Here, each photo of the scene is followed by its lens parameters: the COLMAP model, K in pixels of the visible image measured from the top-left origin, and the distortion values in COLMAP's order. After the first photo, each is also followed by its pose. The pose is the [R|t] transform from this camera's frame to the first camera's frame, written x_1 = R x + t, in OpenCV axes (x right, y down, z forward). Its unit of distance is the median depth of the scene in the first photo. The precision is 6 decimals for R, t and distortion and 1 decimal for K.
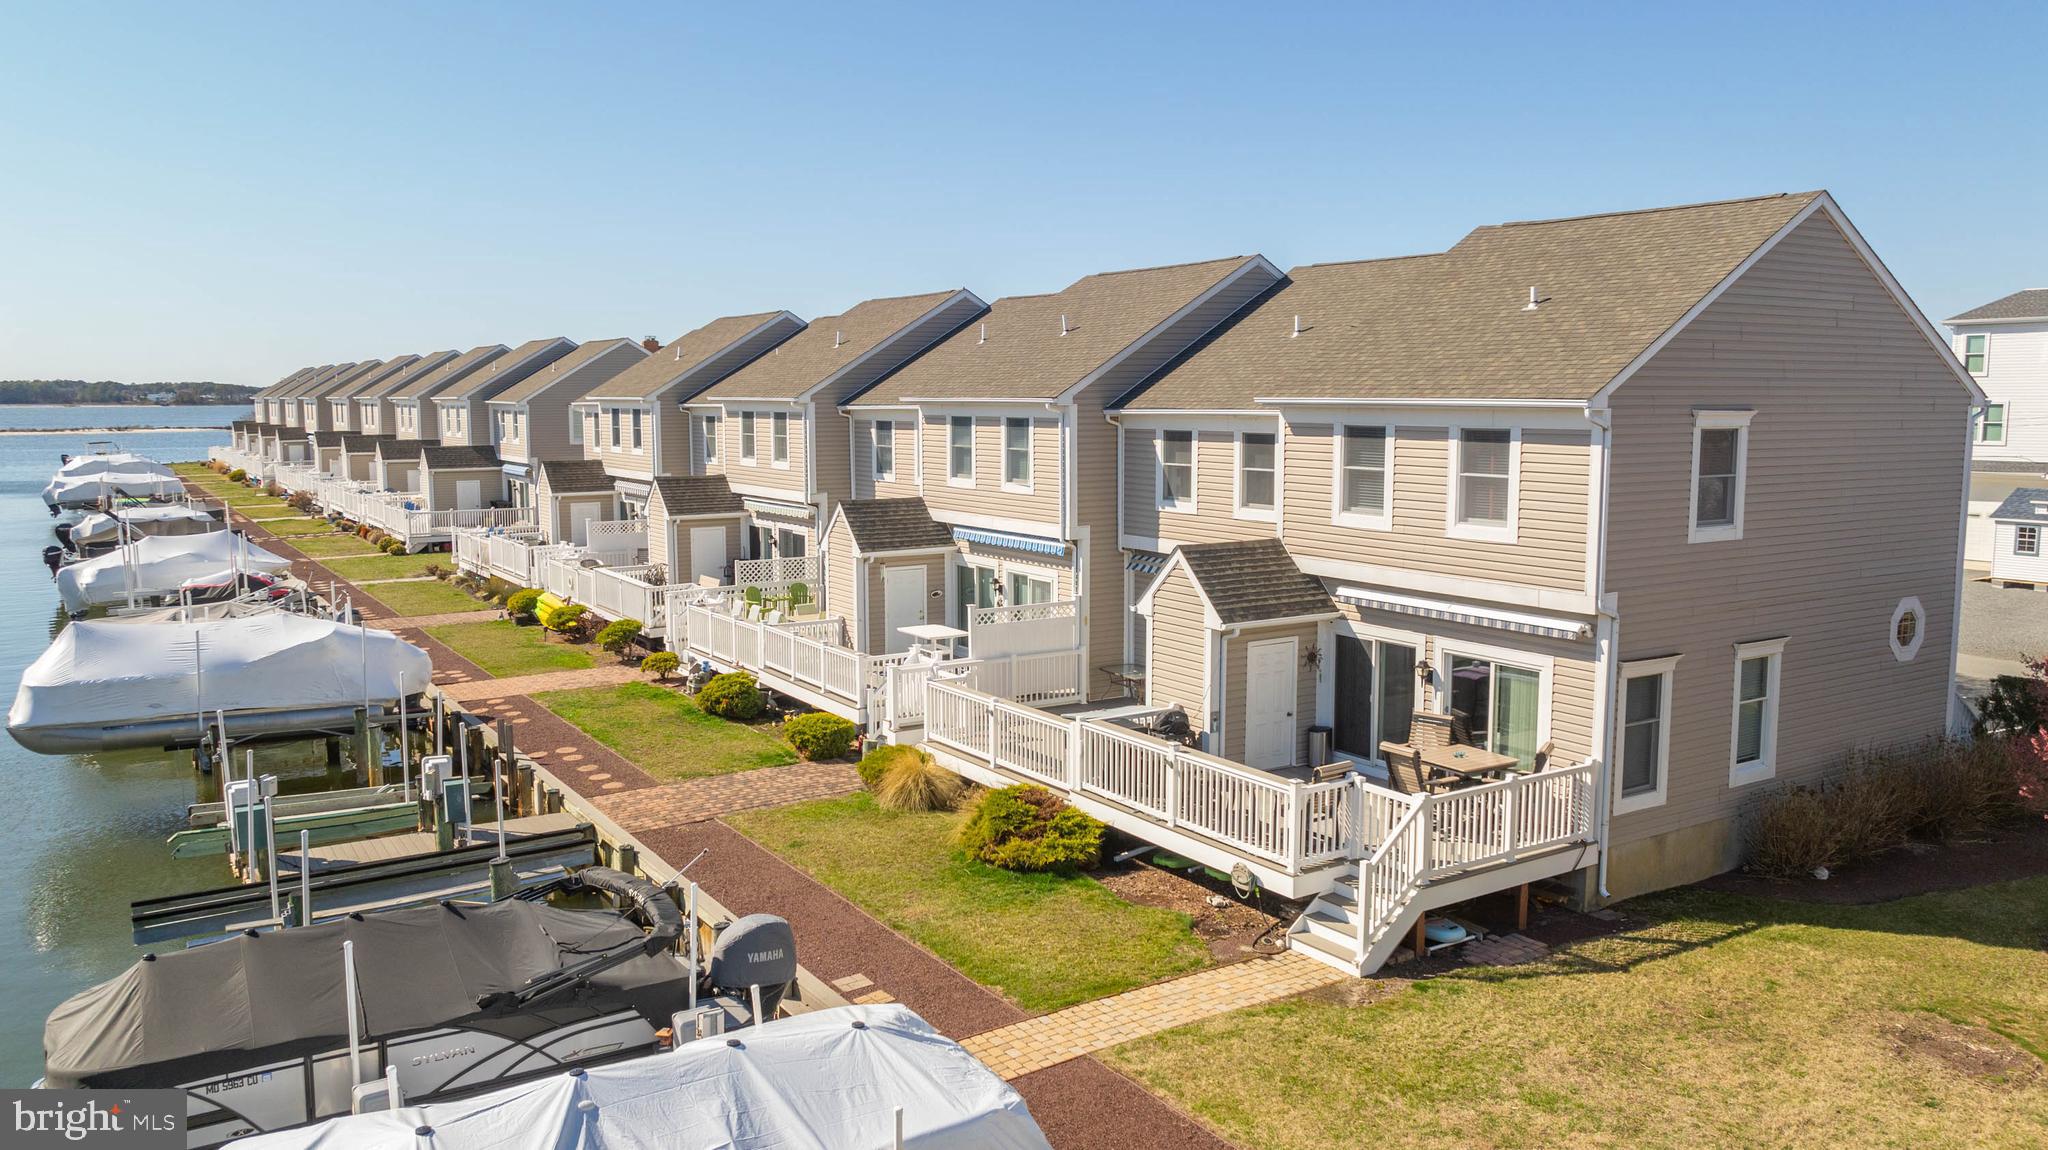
lens RADIAL K [[1502.8, 0, 1026.9], [0, 1502.8, 578.3], [0, 0, 1]] dist [-0.017913, 0.004260]
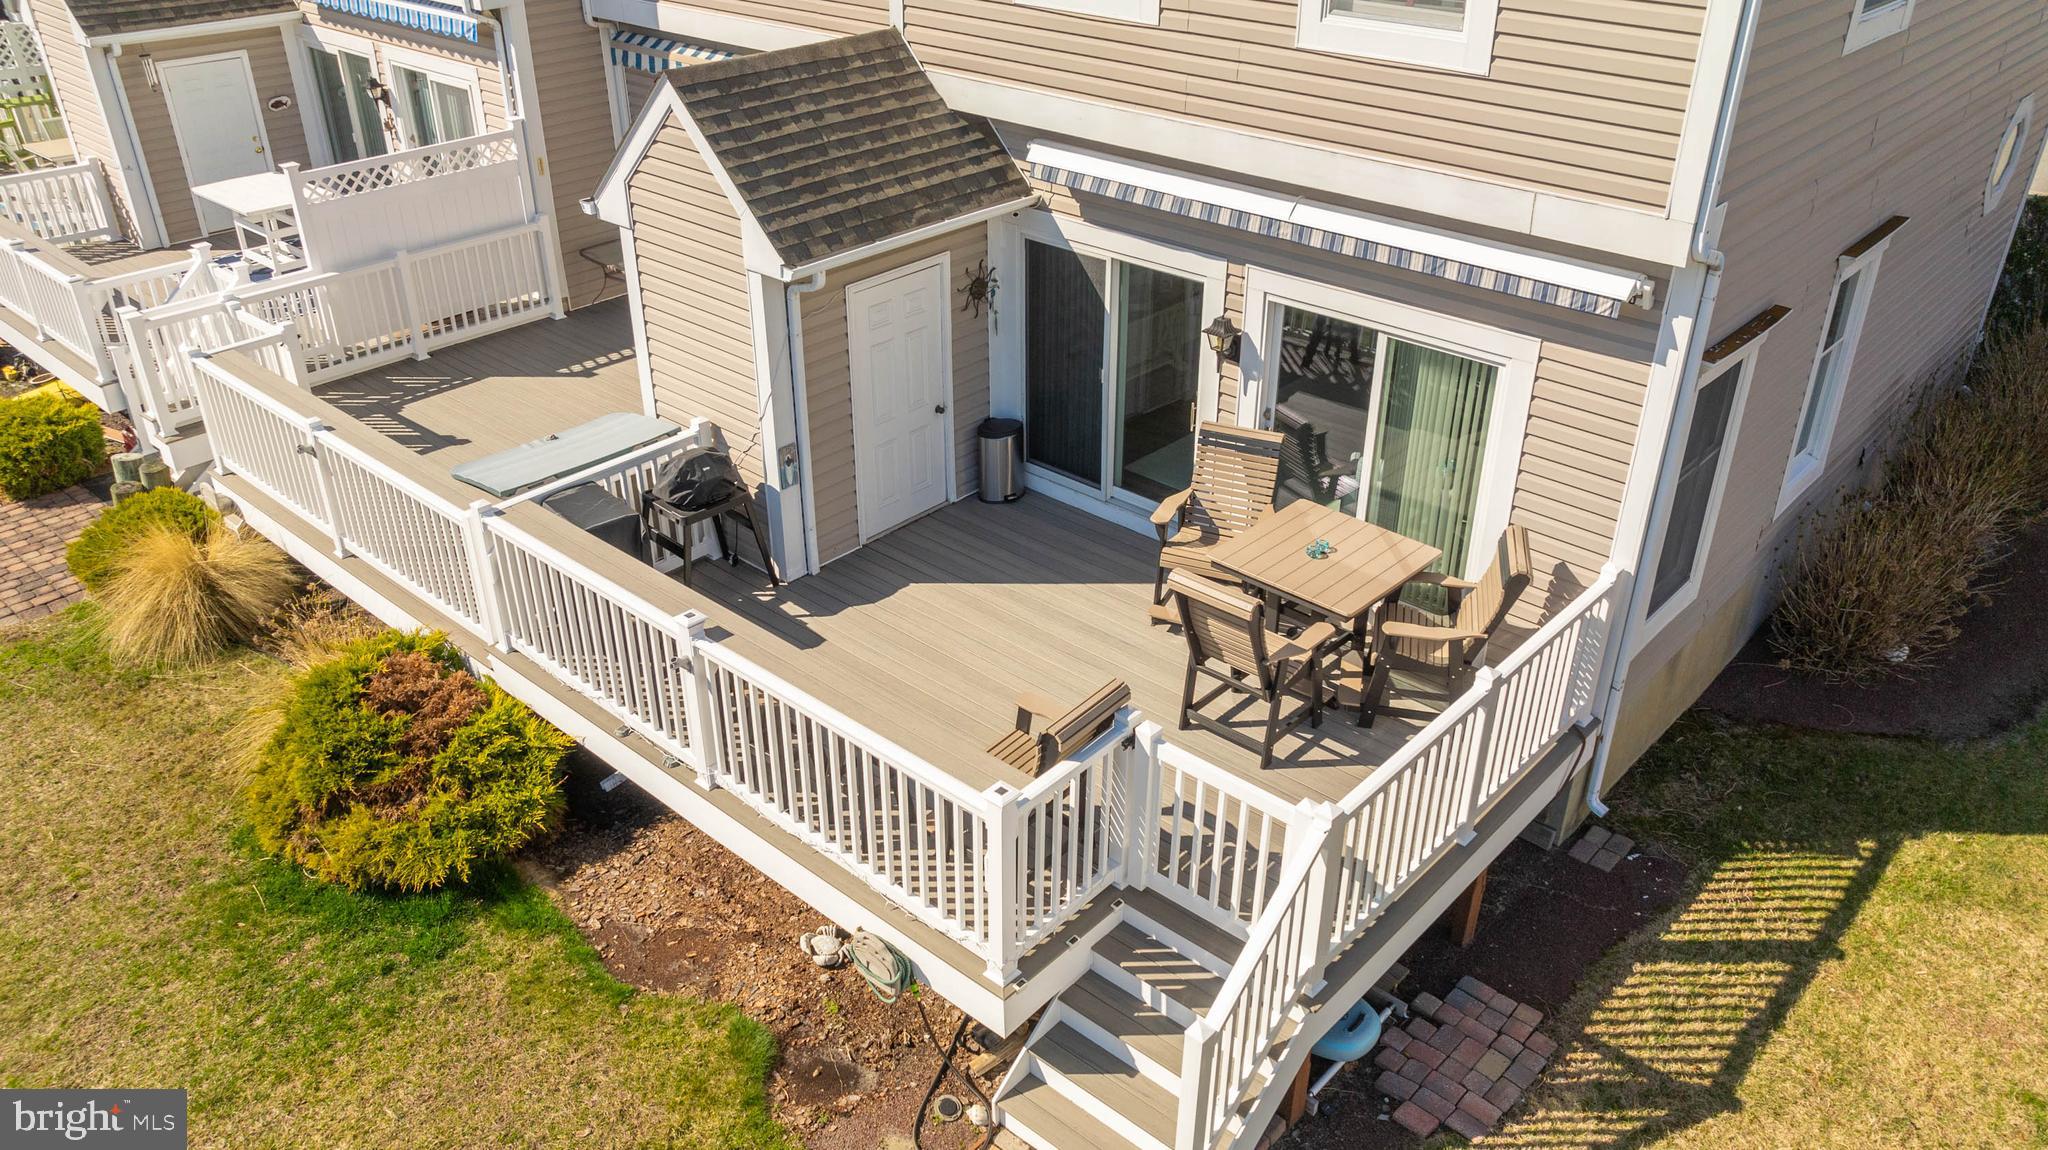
lens RADIAL K [[1502.8, 0, 1024.6], [0, 1502.8, 571.1], [0, 0, 1]] dist [-0.017913, 0.004260]
pose [[0.965159, -0.127861, 0.228299, 0.086683], [0.030234, 0.921133, 0.388072, -0.054656], [-0.259913, -0.367649, 0.892905, 0.560876]]
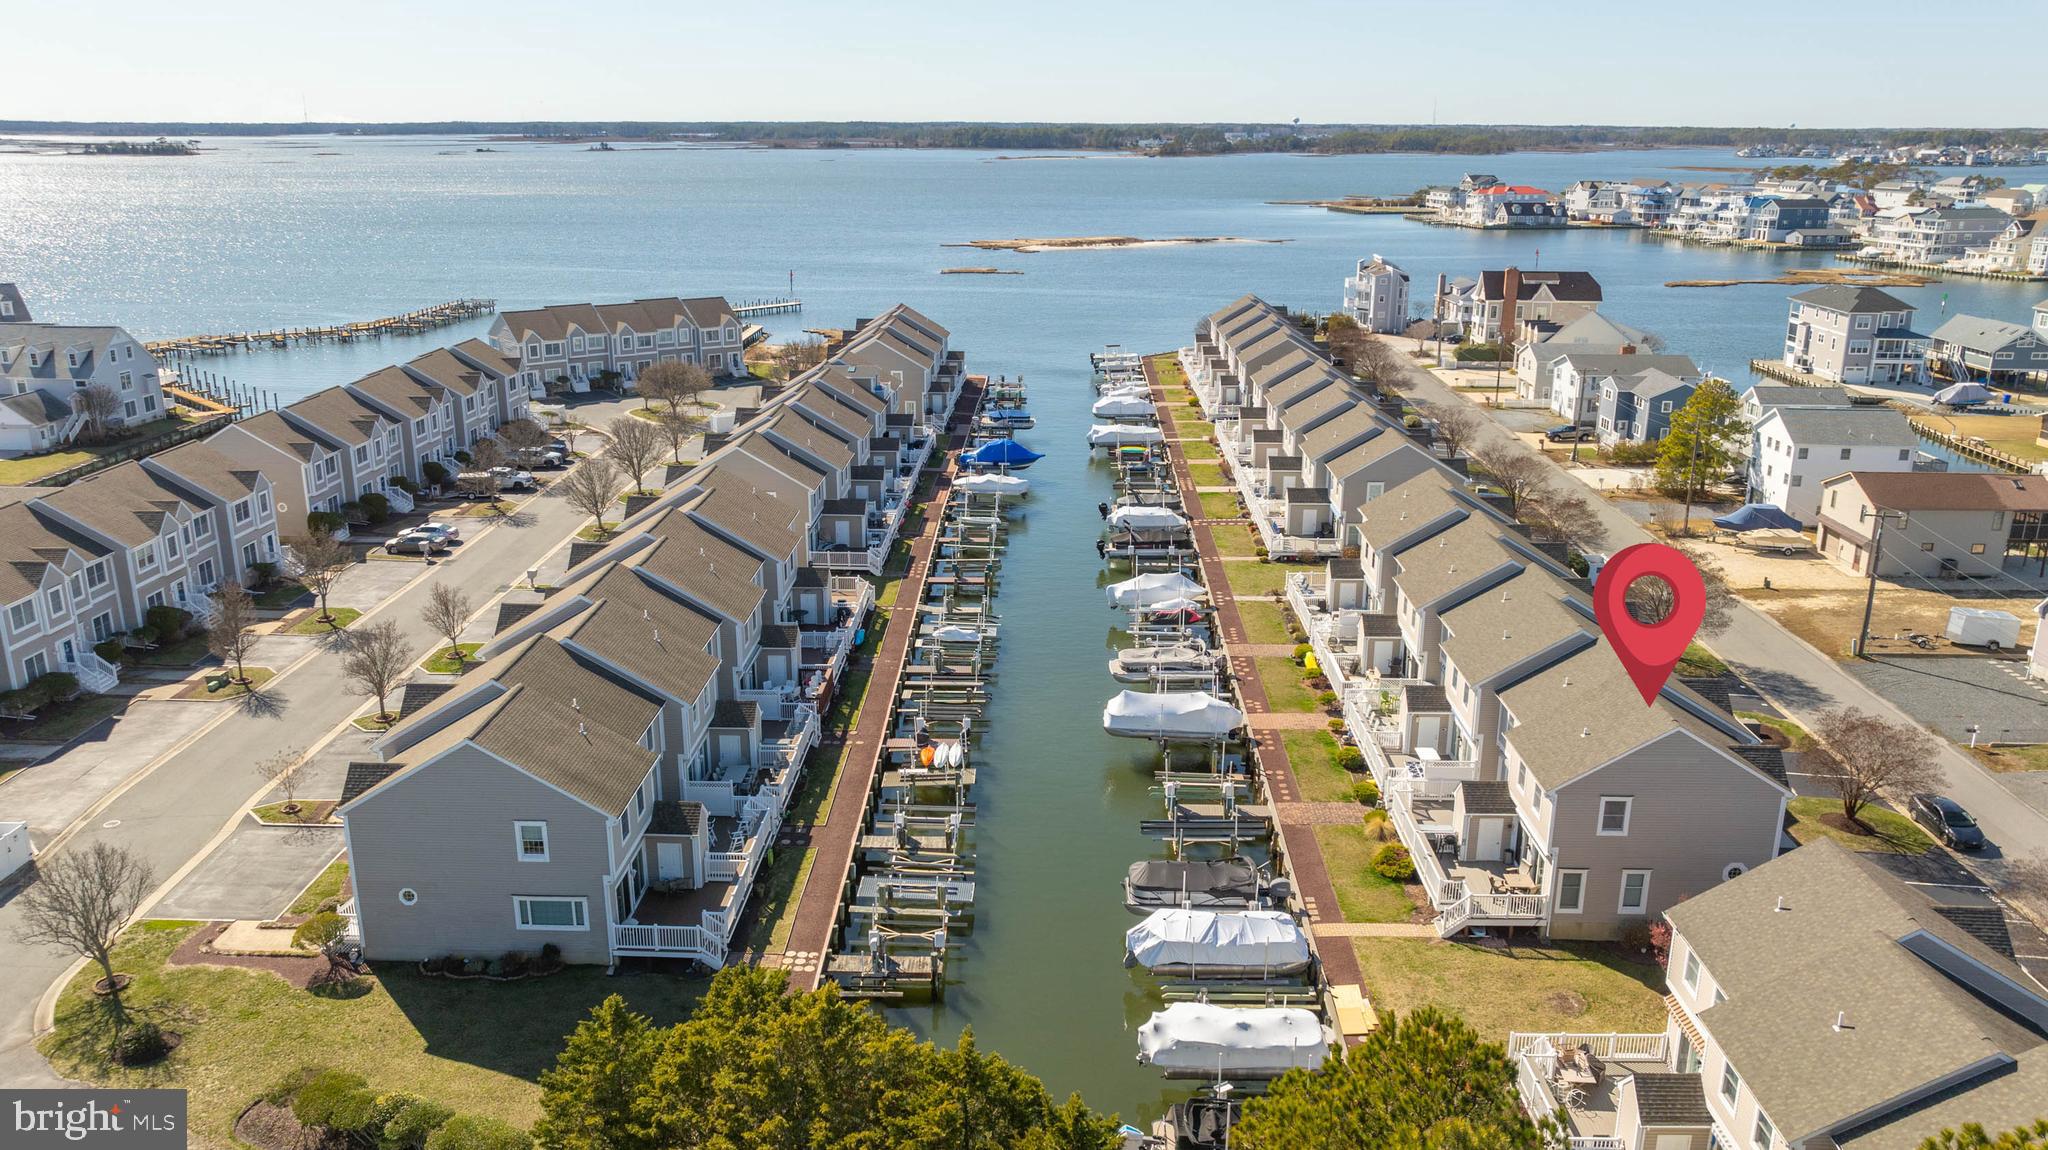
lens RADIAL K [[1502.8, 0, 1027.1], [0, 1502.8, 570.4], [0, 0, 1]] dist [-0.017913, 0.004260]
pose [[0.825264, 0.158933, -0.541922, 0.944890], [-0.067354, 0.980434, 0.184968, -0.929306], [0.560716, -0.116147, 0.819821, -1.860570]]
